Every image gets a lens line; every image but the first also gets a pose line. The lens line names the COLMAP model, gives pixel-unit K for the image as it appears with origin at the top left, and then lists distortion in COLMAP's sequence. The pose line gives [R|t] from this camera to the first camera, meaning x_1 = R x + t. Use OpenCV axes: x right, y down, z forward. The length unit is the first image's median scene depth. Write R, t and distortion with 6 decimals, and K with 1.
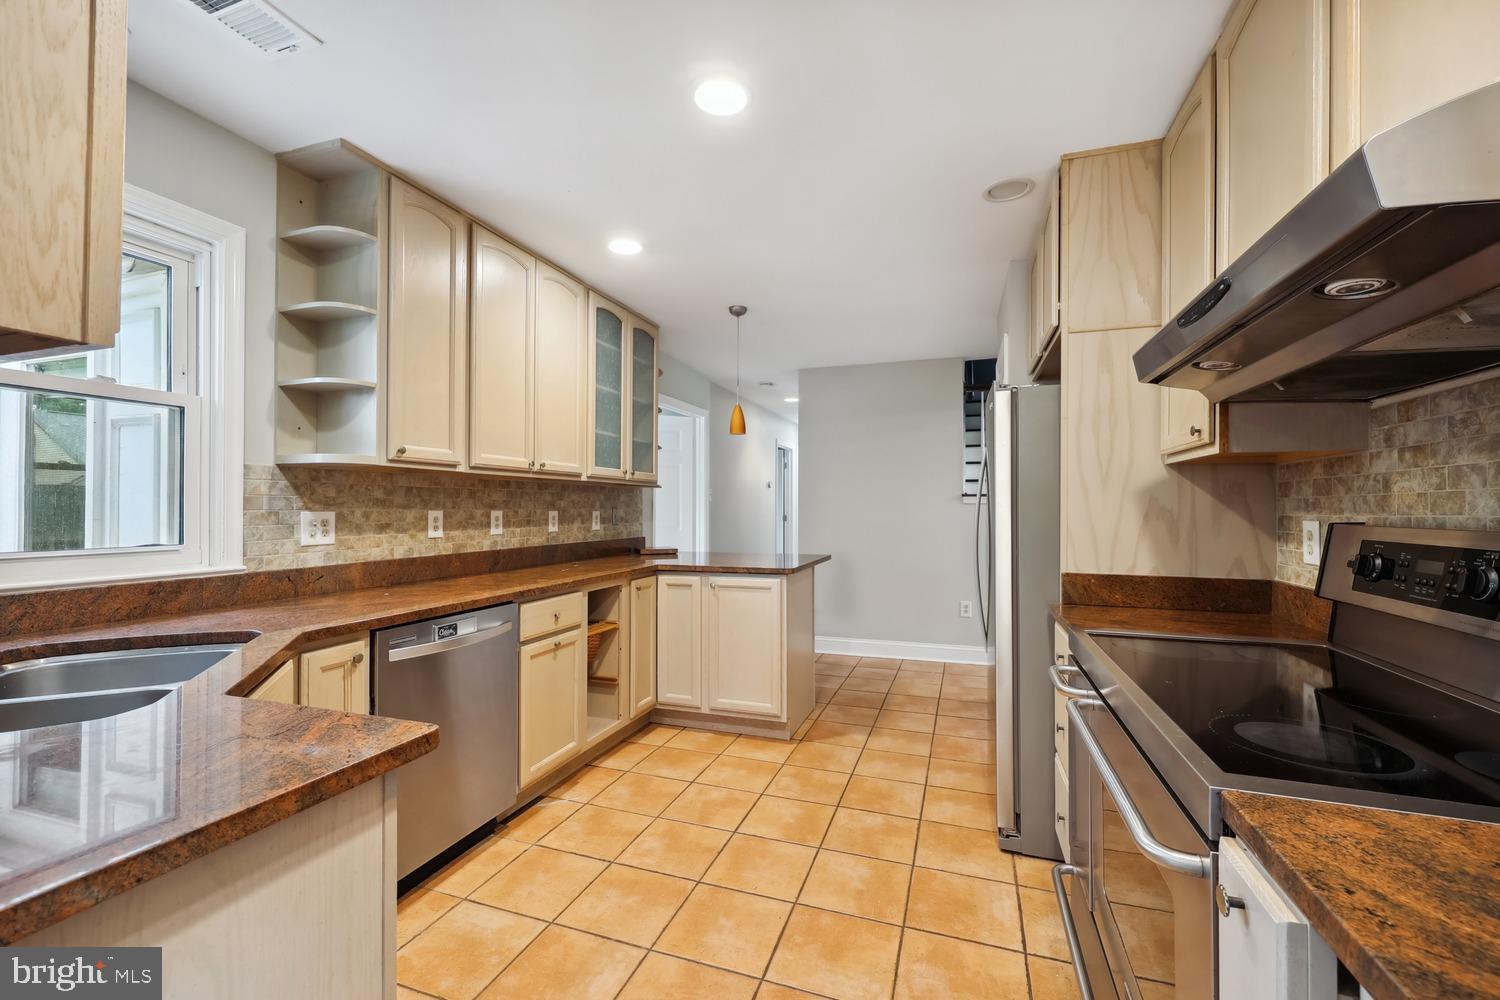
lens RADIAL K [[609.9, 0, 750.0], [0, 609.9, 500.0], [0, 0, 1]] dist [0.000262, 0.000089]
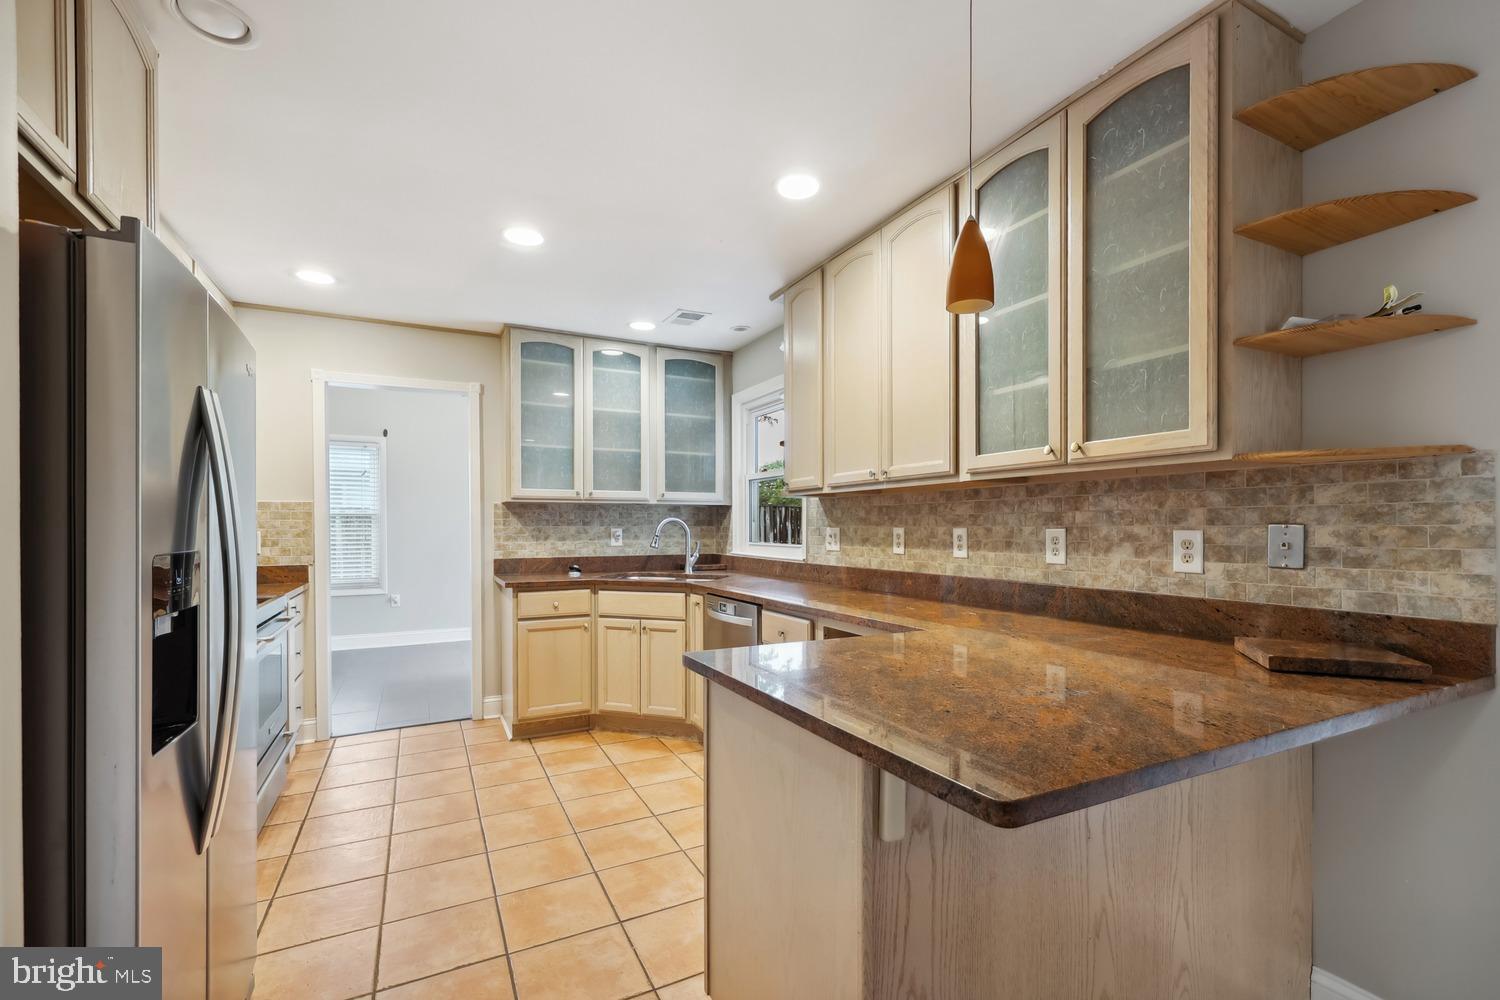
lens RADIAL K [[645.1, 0, 754.6], [0, 645.1, 532.7], [0, 0, 1]] dist [-0.000698, -0.000202]
pose [[-0.681667, 0.004848, -0.731647, 0.429501], [0.008730, 0.999961, -0.001508, 0.024740], [0.731611, -0.007415, -0.681682, 1.512732]]
